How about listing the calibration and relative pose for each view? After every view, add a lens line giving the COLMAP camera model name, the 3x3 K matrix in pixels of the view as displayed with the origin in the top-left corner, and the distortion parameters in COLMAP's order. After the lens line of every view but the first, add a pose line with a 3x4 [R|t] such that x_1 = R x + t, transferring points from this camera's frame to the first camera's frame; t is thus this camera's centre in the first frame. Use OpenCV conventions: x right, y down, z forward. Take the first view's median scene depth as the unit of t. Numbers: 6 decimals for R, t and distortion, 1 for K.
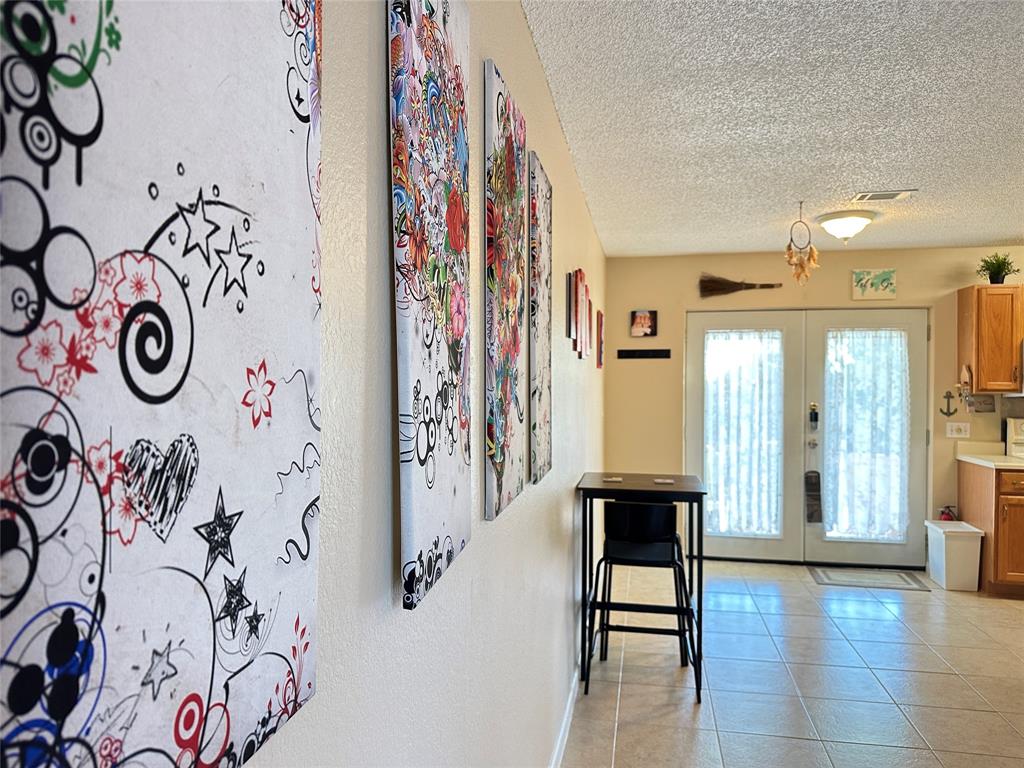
lens RADIAL K [[712.1, 0, 514.9], [0, 712.1, 386.8], [0, 0, 1]] dist [0.093294, -0.124697]
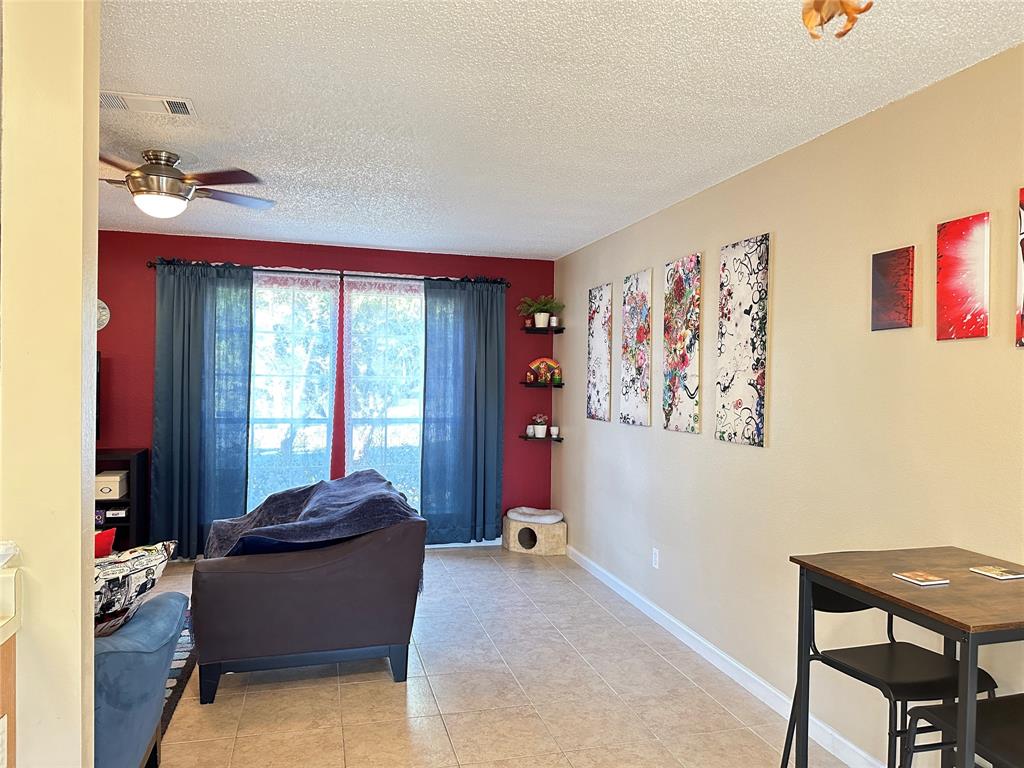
lens RADIAL K [[712.1, 0, 514.6], [0, 712.1, 384.1], [0, 0, 1]] dist [0.093294, -0.124697]
pose [[-0.899194, -0.016029, -0.437257, 0.473826], [-0.027868, 0.999398, 0.020672, -0.007383], [0.436662, 0.030774, -0.899099, 0.905105]]
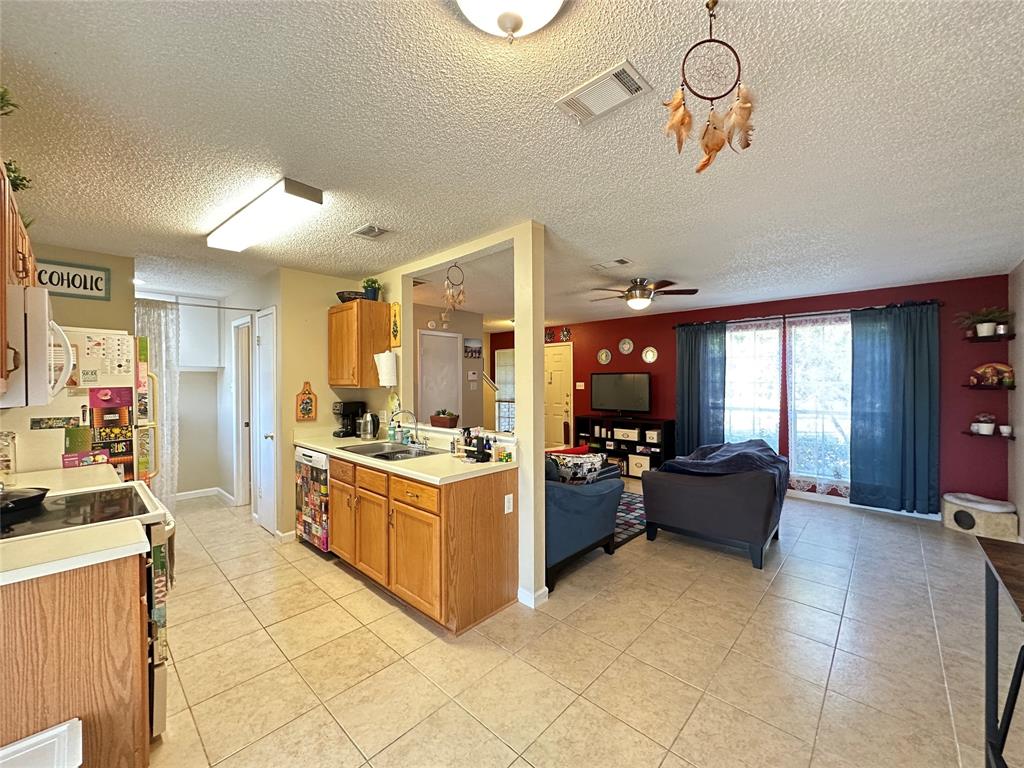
lens RADIAL K [[408.8, 0, 511.0], [0, 408.8, 383.1], [0, 0, 1]] dist [-0.002622, 0.001081]
pose [[-0.843075, -0.008079, 0.537736, 0.269325], [0.001878, 0.999837, 0.017966, -0.006358], [-0.537793, 0.016157, -0.842922, 0.974203]]
